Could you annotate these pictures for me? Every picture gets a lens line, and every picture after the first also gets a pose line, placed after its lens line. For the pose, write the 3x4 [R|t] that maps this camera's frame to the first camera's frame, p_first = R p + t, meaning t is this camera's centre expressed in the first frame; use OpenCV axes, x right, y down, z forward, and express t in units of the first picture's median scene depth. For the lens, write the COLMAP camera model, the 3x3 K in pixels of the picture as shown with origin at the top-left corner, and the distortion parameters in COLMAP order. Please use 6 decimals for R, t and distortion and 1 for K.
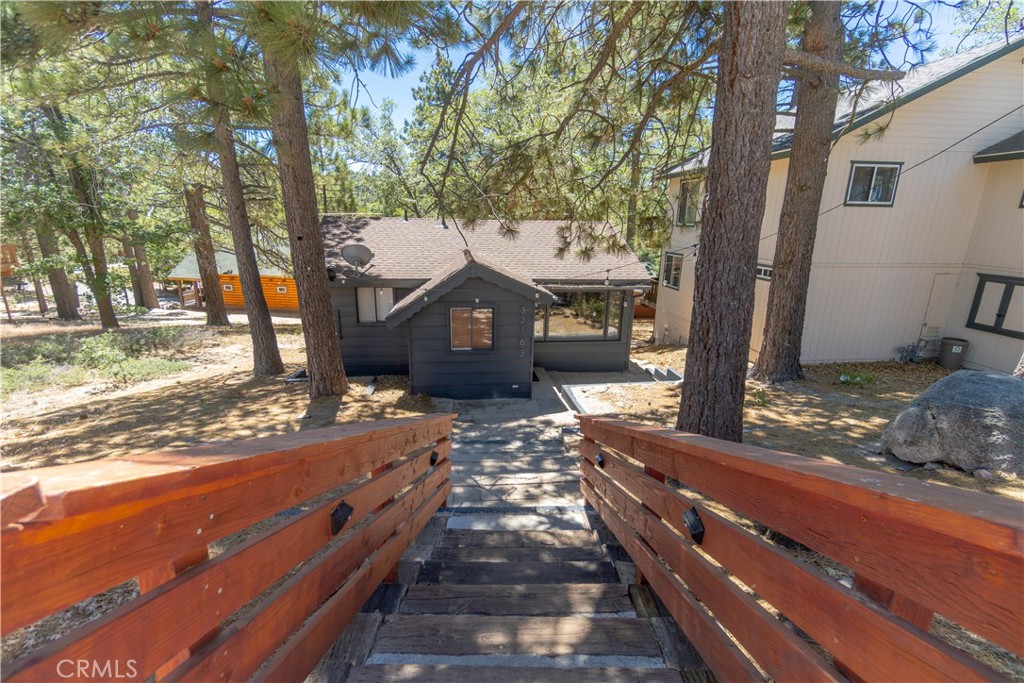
lens RADIAL K [[458.2, 0, 507.9], [0, 458.2, 344.9], [0, 0, 1]] dist [0.005187, 0.000403]
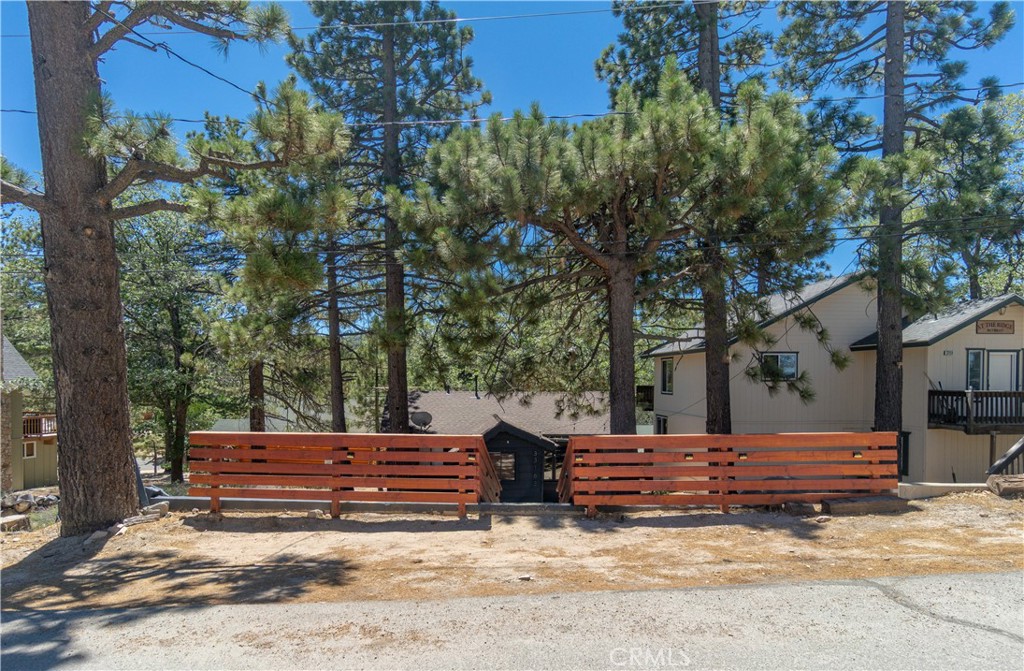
lens RADIAL K [[455.5, 0, 508.3], [0, 455.5, 337.6], [0, 0, 1]] dist [-0.002233, -0.000018]
pose [[0.999134, -0.015867, -0.038461, 0.007185], [0.000836, 0.931891, -0.362736, 0.100818], [0.041597, 0.362390, 0.931098, -0.486527]]
